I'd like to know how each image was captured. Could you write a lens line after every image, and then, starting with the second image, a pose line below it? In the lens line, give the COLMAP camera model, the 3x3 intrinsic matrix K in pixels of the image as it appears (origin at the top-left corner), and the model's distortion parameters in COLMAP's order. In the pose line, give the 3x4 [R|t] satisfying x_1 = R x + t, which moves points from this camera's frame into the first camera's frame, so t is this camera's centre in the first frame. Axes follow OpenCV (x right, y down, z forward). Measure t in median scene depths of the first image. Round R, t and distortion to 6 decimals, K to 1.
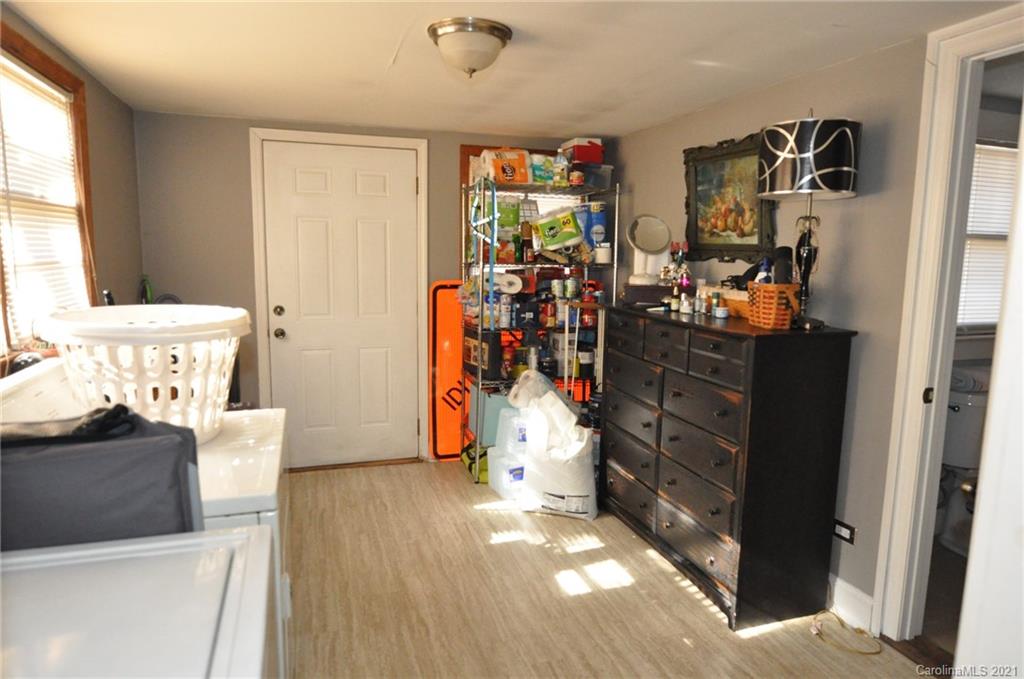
lens RADIAL K [[628.9, 0, 512.3], [0, 628.9, 338.6], [0, 0, 1]] dist [-0.015844, -0.003514]
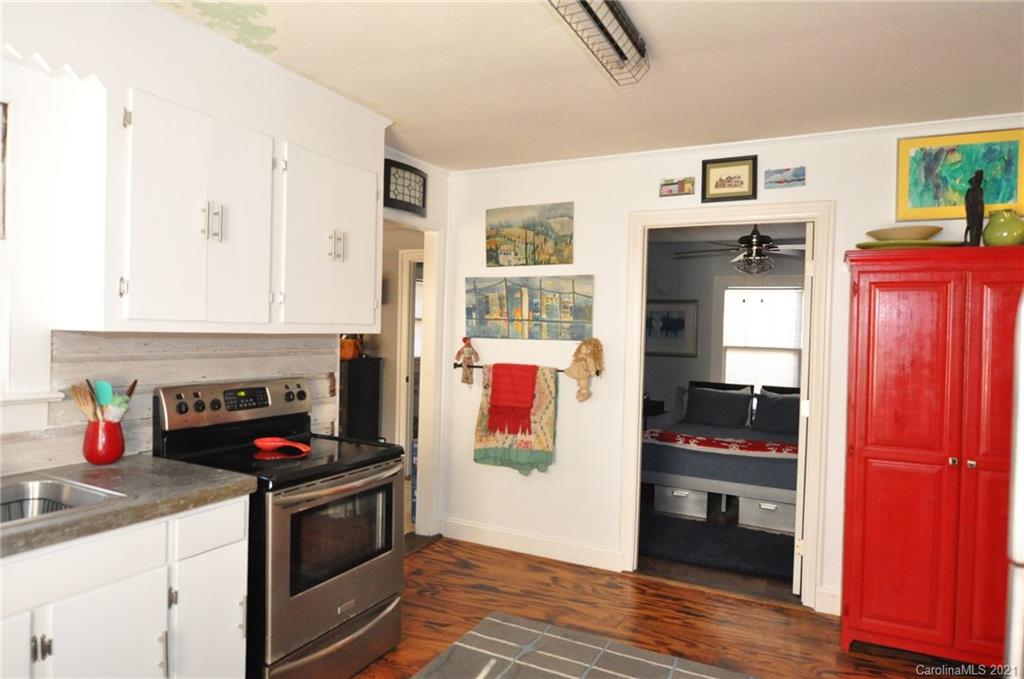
lens RADIAL K [[628.9, 0, 512.0], [0, 628.9, 339.4], [0, 0, 1]] dist [-0.015844, -0.003514]
pose [[0.712762, -0.006521, 0.701375, -0.909649], [0.084063, 0.993543, -0.076190, 0.160740], [-0.696350, 0.113265, 0.708709, -1.252371]]
